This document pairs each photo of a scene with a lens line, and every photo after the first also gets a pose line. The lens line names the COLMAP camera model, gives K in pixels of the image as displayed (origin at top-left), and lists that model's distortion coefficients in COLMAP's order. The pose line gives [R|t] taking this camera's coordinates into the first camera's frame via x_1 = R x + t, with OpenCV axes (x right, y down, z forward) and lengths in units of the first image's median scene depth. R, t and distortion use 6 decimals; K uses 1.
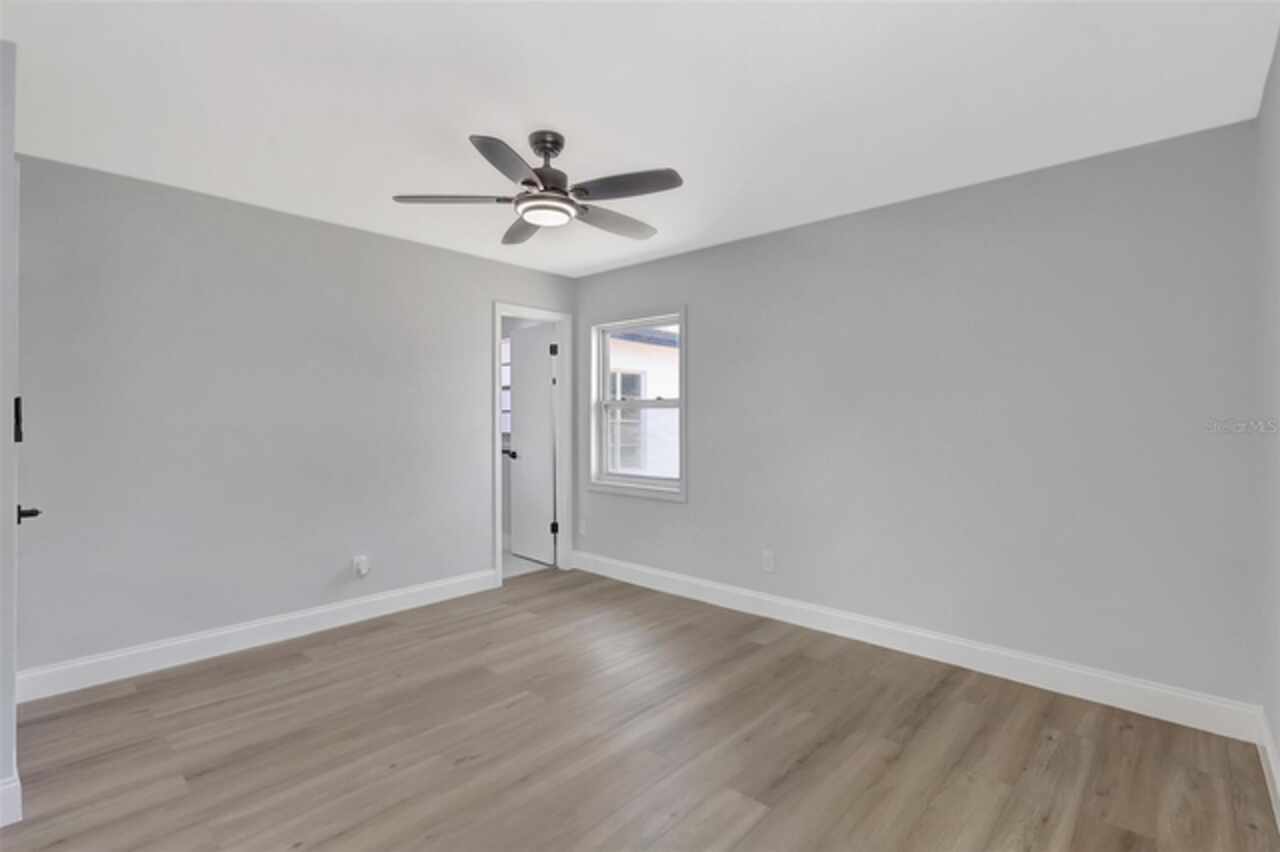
lens RADIAL K [[596.0, 0, 640.3], [0, 596.0, 418.0], [0, 0, 1]] dist [0.000108, 0.000805]
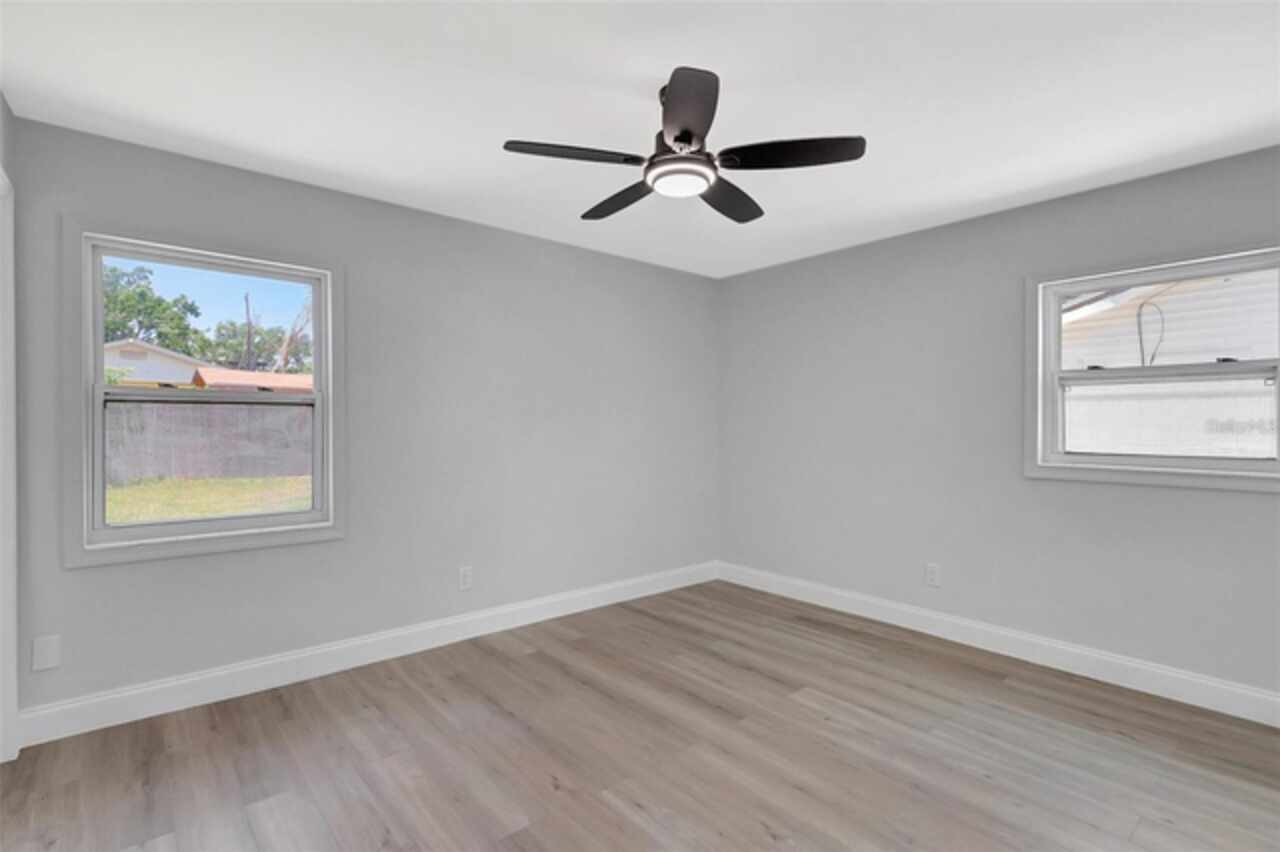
lens RADIAL K [[596.0, 0, 639.6], [0, 596.0, 427.0], [0, 0, 1]] dist [0.000108, 0.000805]
pose [[0.107346, 0.003014, 0.994217, -0.916537], [-0.009861, 0.999949, -0.001966, 0.015362], [-0.994173, -0.009593, 0.107370, 0.894427]]
